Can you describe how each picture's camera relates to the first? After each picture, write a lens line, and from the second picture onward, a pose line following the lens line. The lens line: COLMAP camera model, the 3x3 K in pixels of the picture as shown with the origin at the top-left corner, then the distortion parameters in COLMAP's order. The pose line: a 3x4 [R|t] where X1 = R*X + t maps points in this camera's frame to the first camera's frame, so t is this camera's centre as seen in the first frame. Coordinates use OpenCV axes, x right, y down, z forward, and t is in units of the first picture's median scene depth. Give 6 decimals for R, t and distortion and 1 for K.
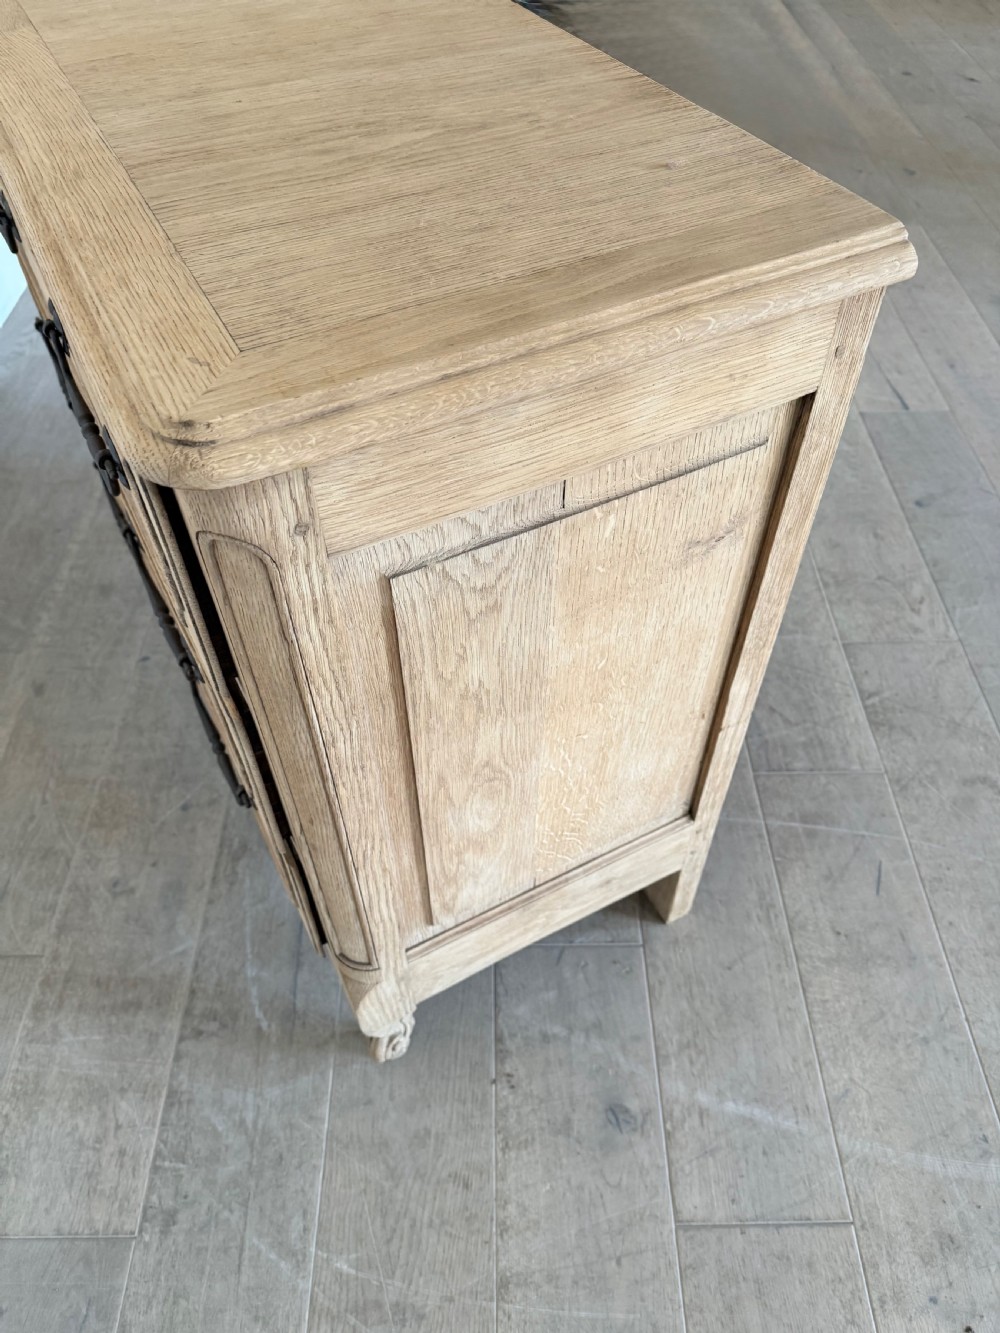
lens RADIAL K [[951.9, 0, 501.0], [0, 951.9, 676.3], [0, 0, 1]] dist [0.025941, -0.031269]
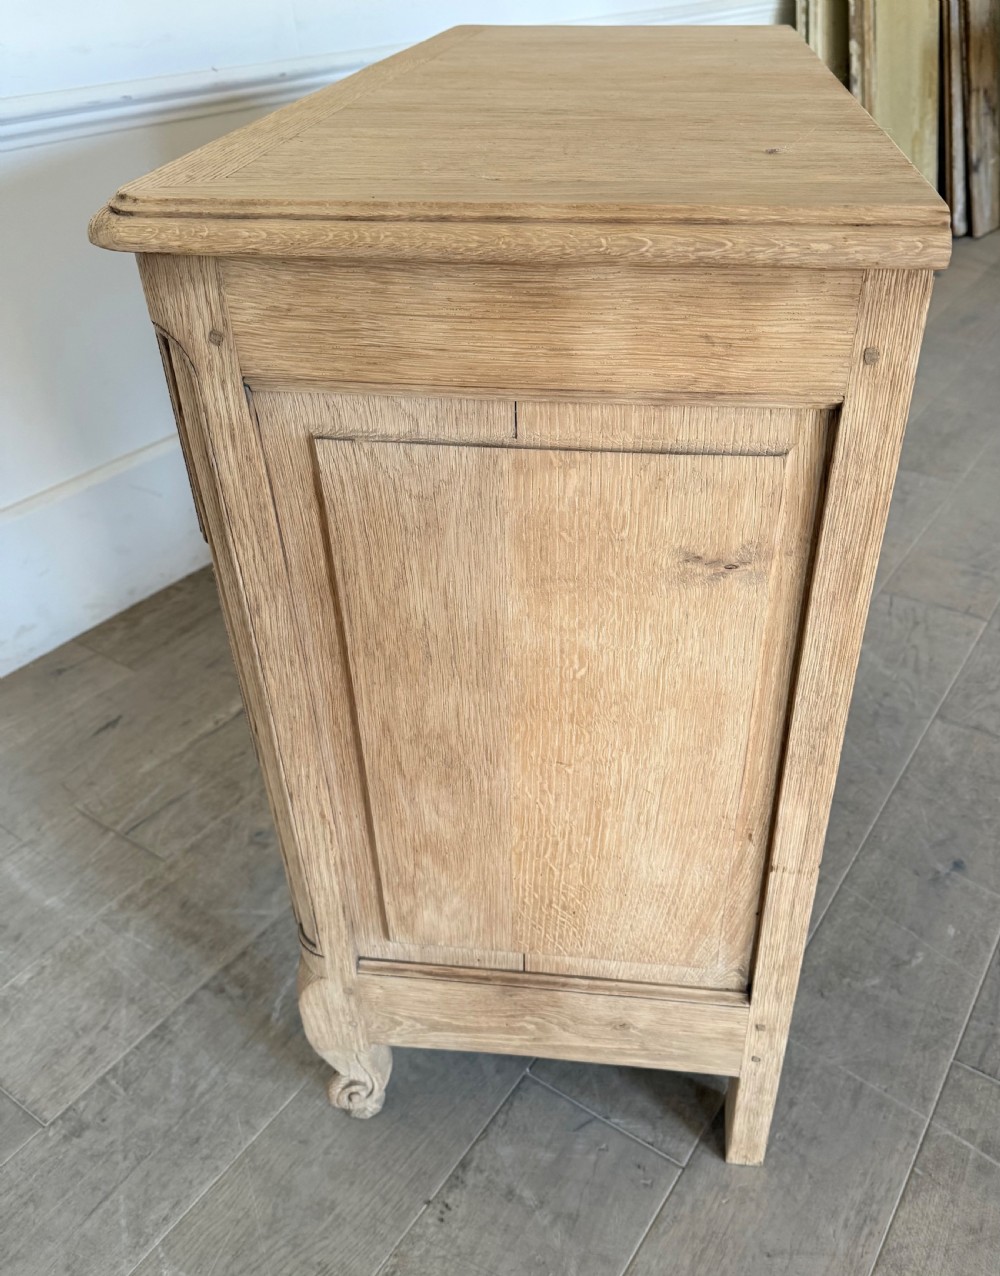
lens RADIAL K [[1046.2, 0, 559.1], [0, 1046.2, 652.5], [0, 0, 1]] dist [0.005010, -0.012772]
pose [[0.832047, 0.320152, -0.452990, 0.387143], [-0.421064, 0.896154, -0.140047, 0.084537], [0.361113, 0.307263, 0.880447, 0.106203]]
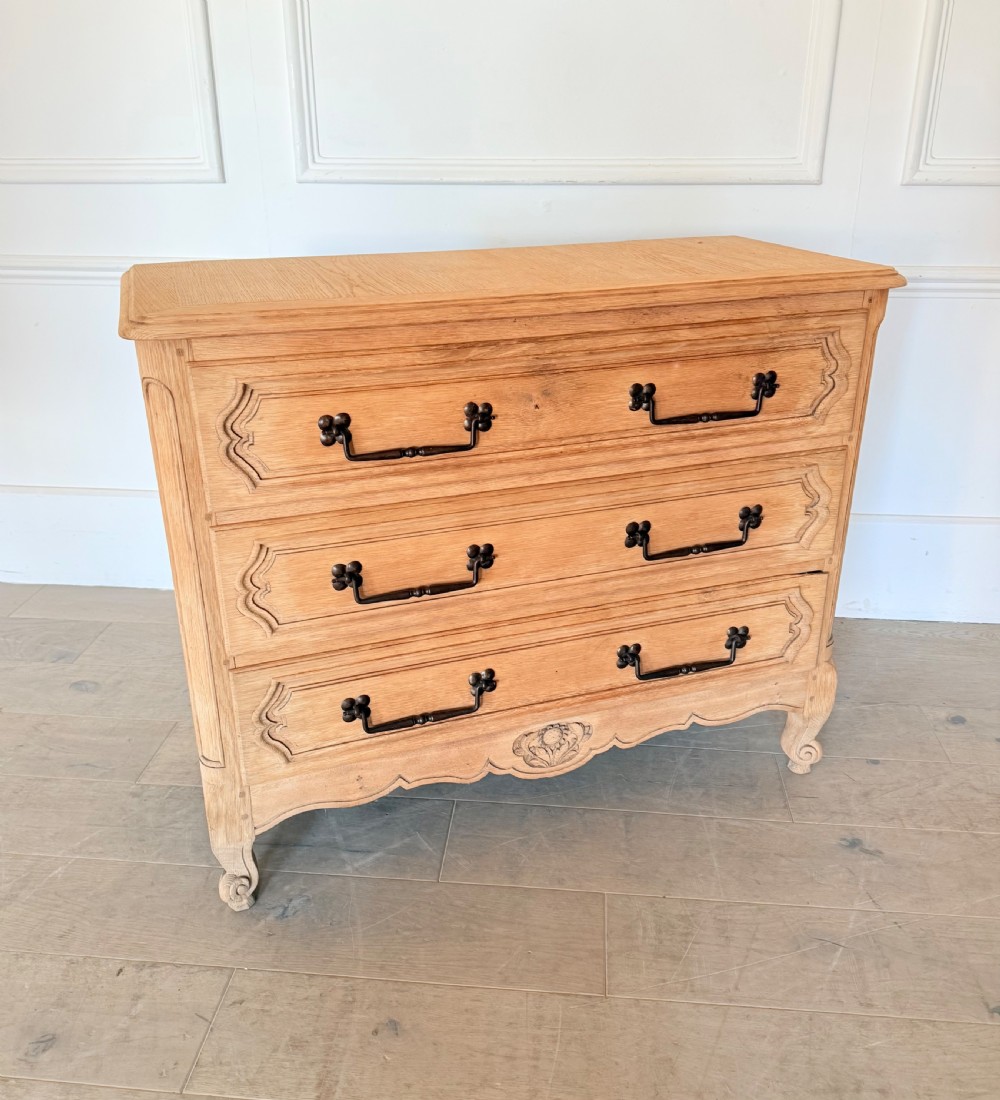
lens RADIAL K [[975.7, 0, 497.6], [0, 975.7, 525.4], [0, 0, 1]] dist [0.033681, -0.040519]
pose [[-0.110443, 0.394973, -0.912030, 0.966089], [-0.753569, 0.565038, 0.335955, -0.748001], [0.648025, 0.724381, 0.235235, 0.688546]]
